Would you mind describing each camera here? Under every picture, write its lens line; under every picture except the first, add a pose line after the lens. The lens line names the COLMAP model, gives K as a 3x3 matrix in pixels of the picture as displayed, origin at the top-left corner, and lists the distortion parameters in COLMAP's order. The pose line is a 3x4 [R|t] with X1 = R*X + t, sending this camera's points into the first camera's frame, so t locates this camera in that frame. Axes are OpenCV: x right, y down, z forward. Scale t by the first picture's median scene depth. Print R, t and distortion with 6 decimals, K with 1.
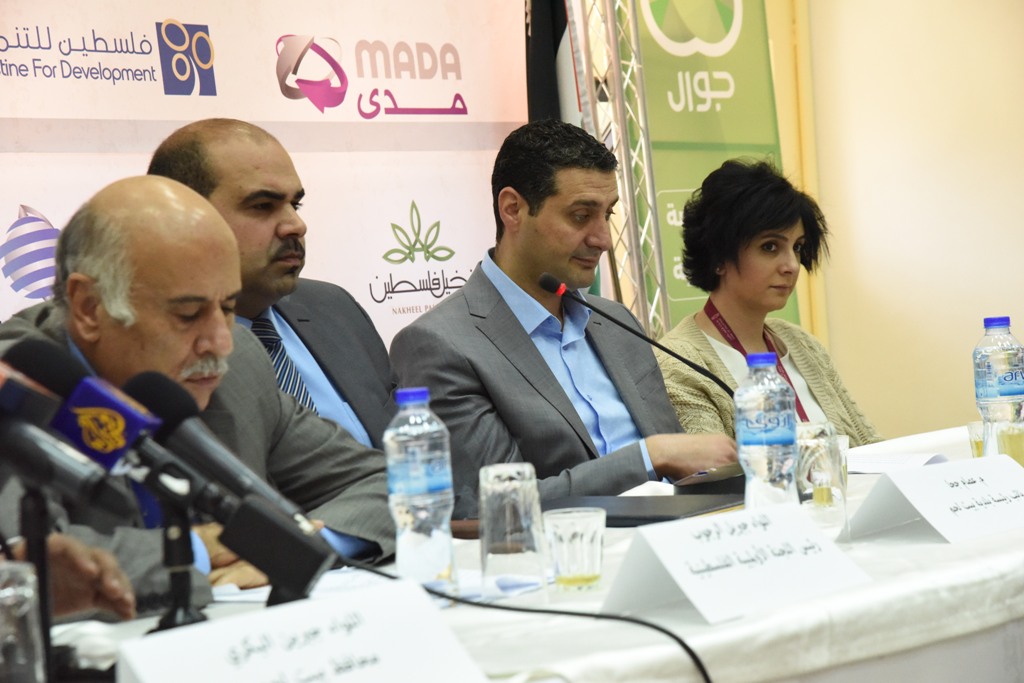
lens RADIAL K [[2527.3, 0, 512.0], [0, 2527.3, 341.5], [0, 0, 1]] dist [0.716896, 0.393228]
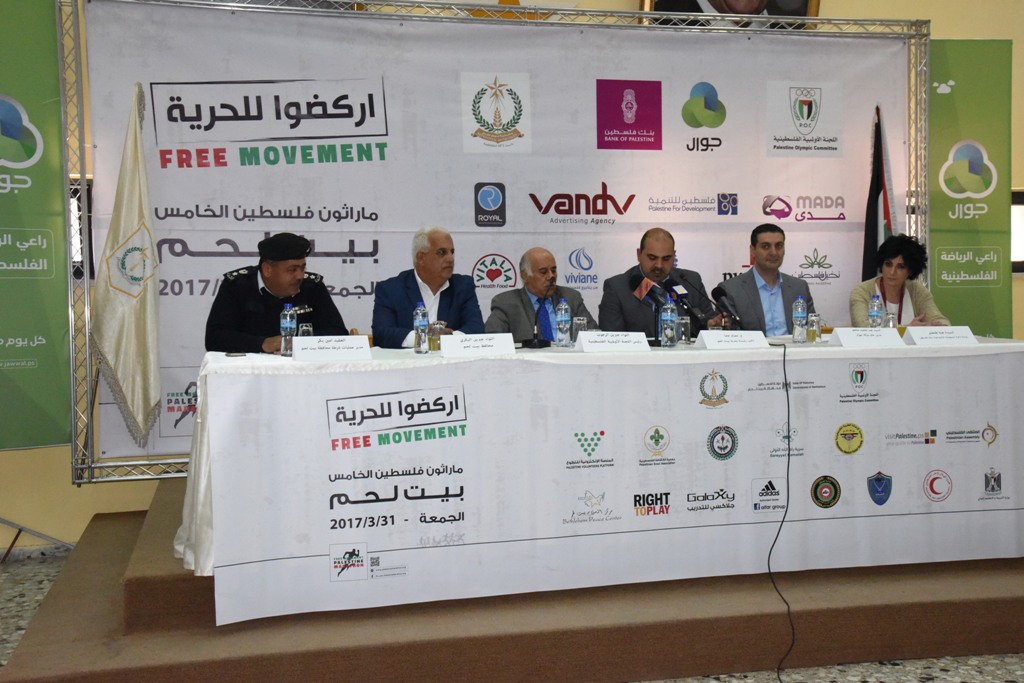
lens RADIAL K [[1153.1, 0, 512.0], [0, 1153.1, 341.5], [0, 0, 1]] dist [0.062759, 0.286382]
pose [[0.782152, 0.102448, -0.614607, 0.613576], [-0.068259, 0.994542, 0.078912, -0.032775], [0.619337, -0.019768, 0.784876, -0.363907]]
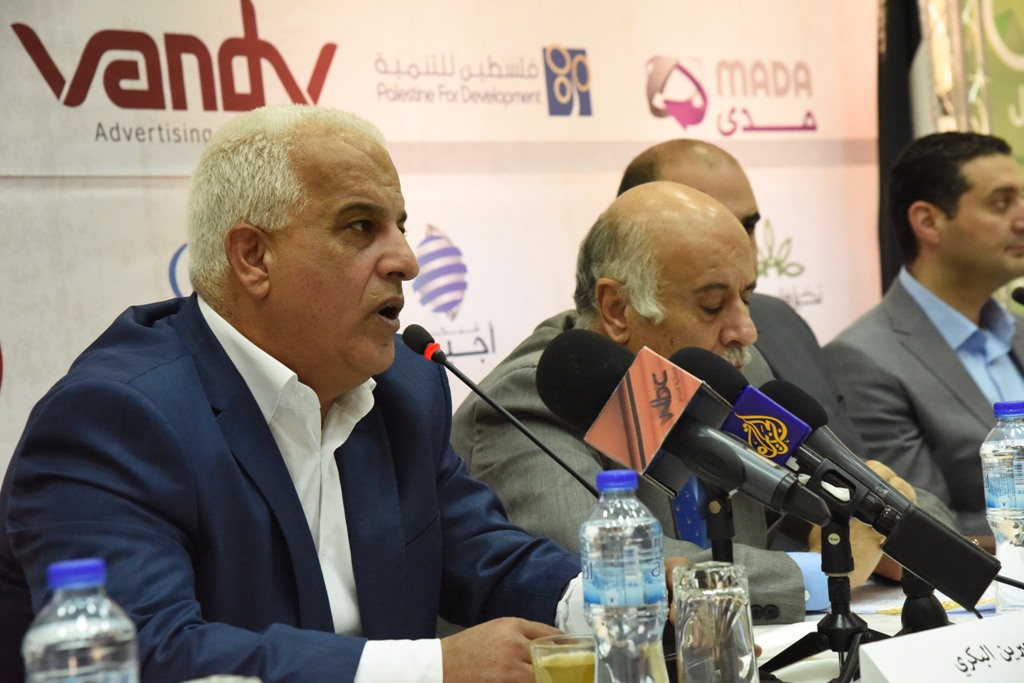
lens RADIAL K [[2527.3, 0, 512.0], [0, 2527.3, 341.5], [0, 0, 1]] dist [0.716896, 0.393228]
pose [[0.998390, 0.006826, -0.056315, -0.093139], [-0.007227, 0.999950, -0.006929, 0.001621], [0.056264, 0.007325, 0.998389, -0.018176]]
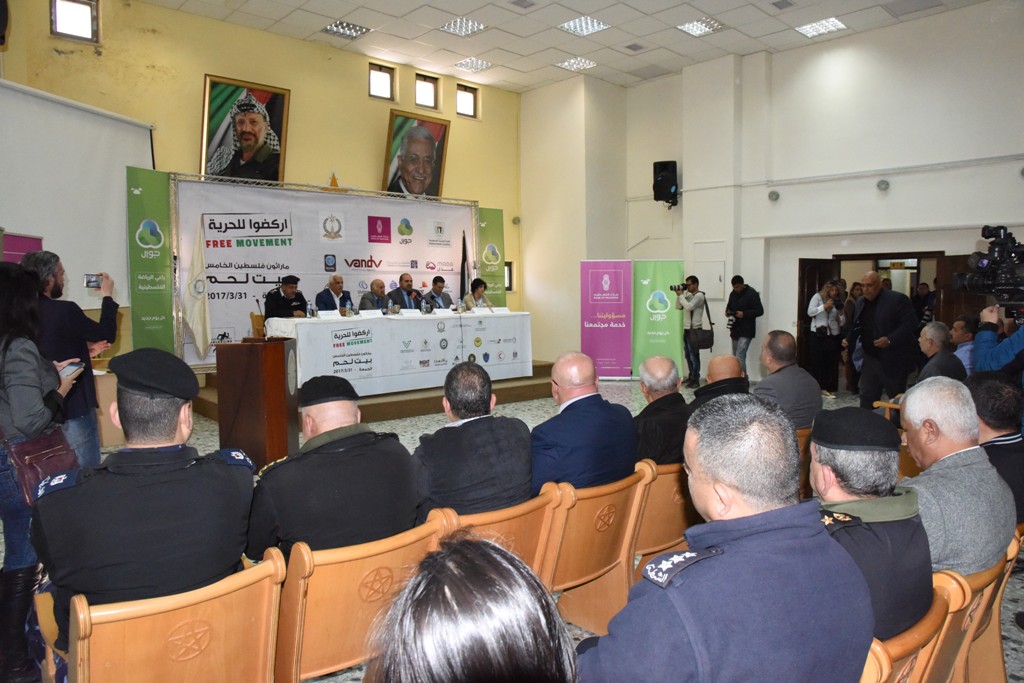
lens RADIAL K [[716.5, 0, 512.0], [0, 716.5, 341.5], [0, 0, 1]] dist [-0.115124, 0.075934]
pose [[0.979864, 0.084590, -0.180861, 0.691279], [-0.075338, 0.995502, 0.057440, -0.011689], [0.184906, -0.042658, 0.981830, -1.403378]]
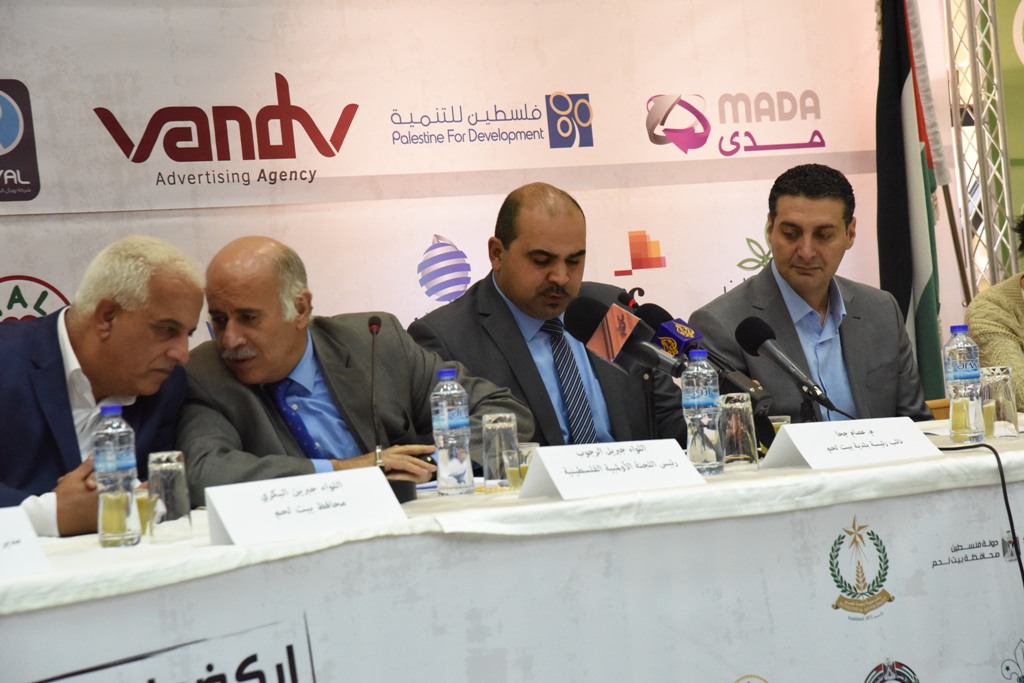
lens RADIAL K [[3000.9, 0, 512.0], [0, 3000.9, 341.5], [0, 0, 1]] dist [0.994691, 0.601145]
pose [[0.951446, 0.009803, -0.307660, 0.337477], [-0.006532, 0.999911, 0.011658, -0.013566], [0.307747, -0.009082, 0.951425, -0.511906]]
